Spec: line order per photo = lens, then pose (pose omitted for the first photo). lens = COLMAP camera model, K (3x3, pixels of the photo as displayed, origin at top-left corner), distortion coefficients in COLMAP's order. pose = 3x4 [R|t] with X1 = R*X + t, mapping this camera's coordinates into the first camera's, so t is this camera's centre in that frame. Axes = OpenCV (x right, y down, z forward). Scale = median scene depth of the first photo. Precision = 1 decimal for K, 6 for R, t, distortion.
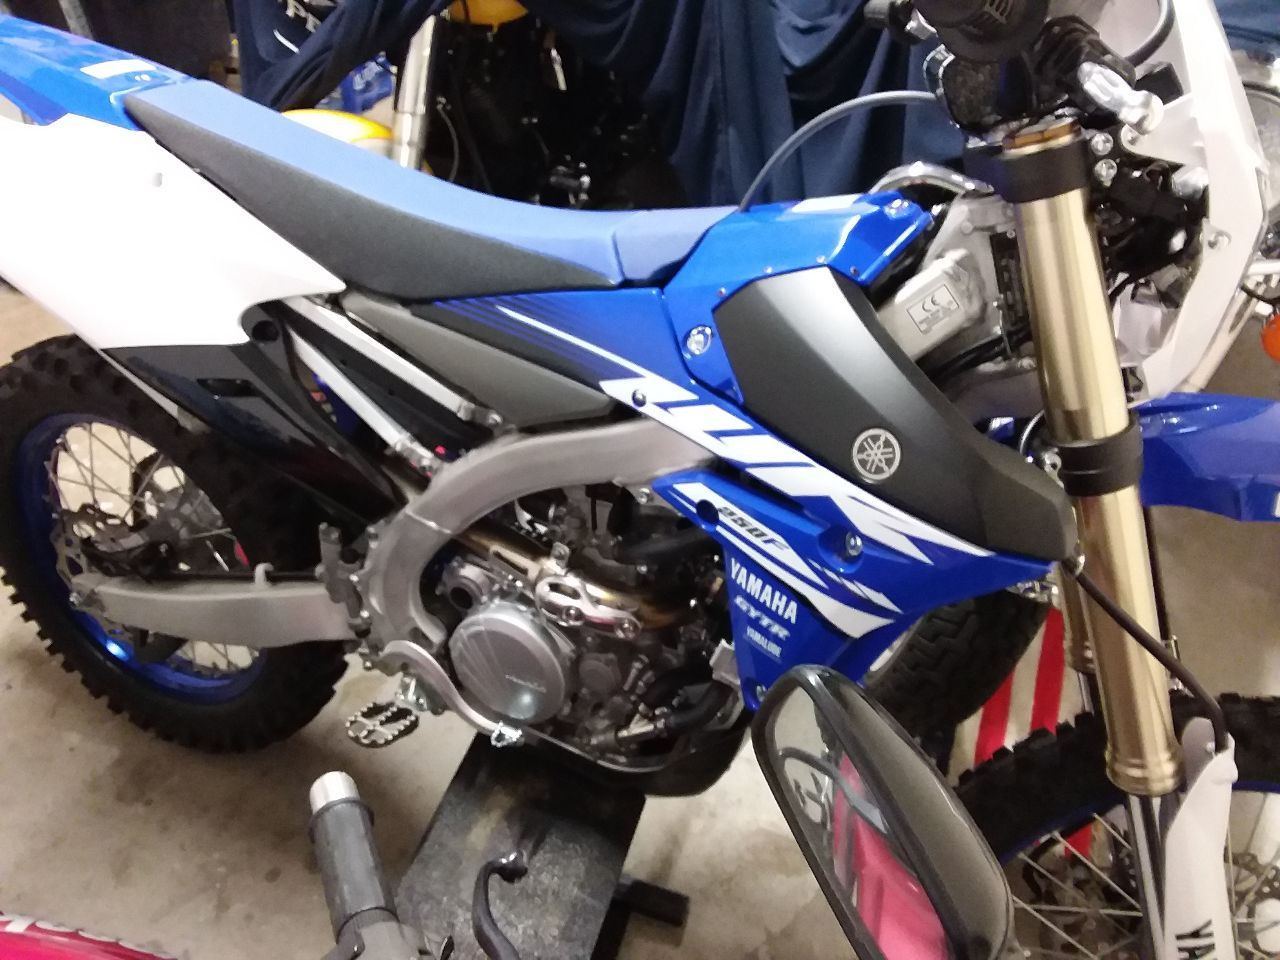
lens RADIAL K [[1042.8, 0, 644.9], [0, 1042.8, 475.8], [0, 0, 1]] dist [0.134787, -0.238590]
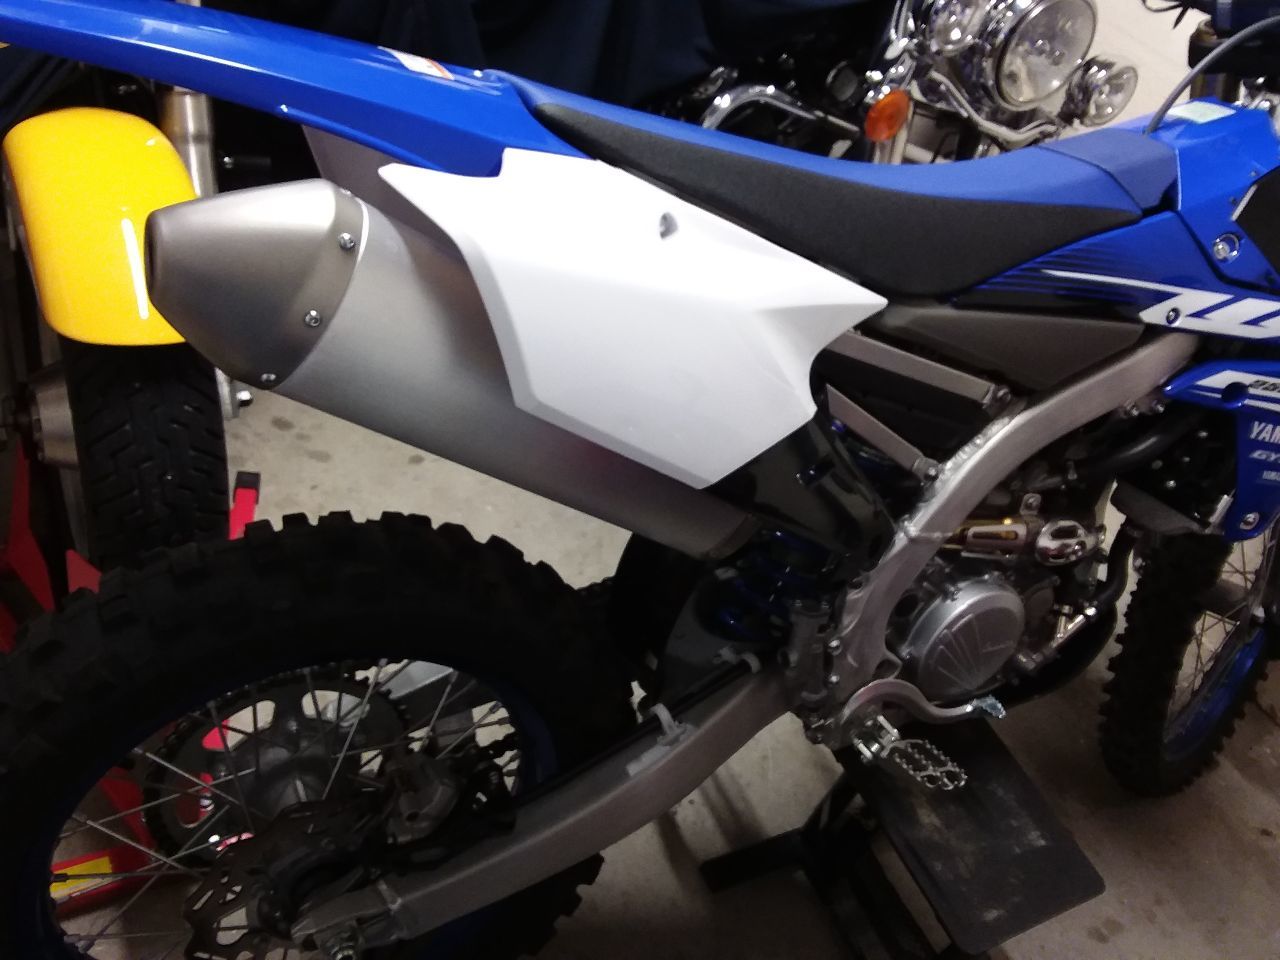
lens RADIAL K [[1042.8, 0, 644.9], [0, 1042.8, 475.8], [0, 0, 1]] dist [0.134787, -0.238590]
pose [[0.619024, -0.367085, 0.694304, -1.148891], [0.313140, 0.926097, 0.210448, -0.318844], [-0.720244, 0.087142, 0.688225, 0.649131]]
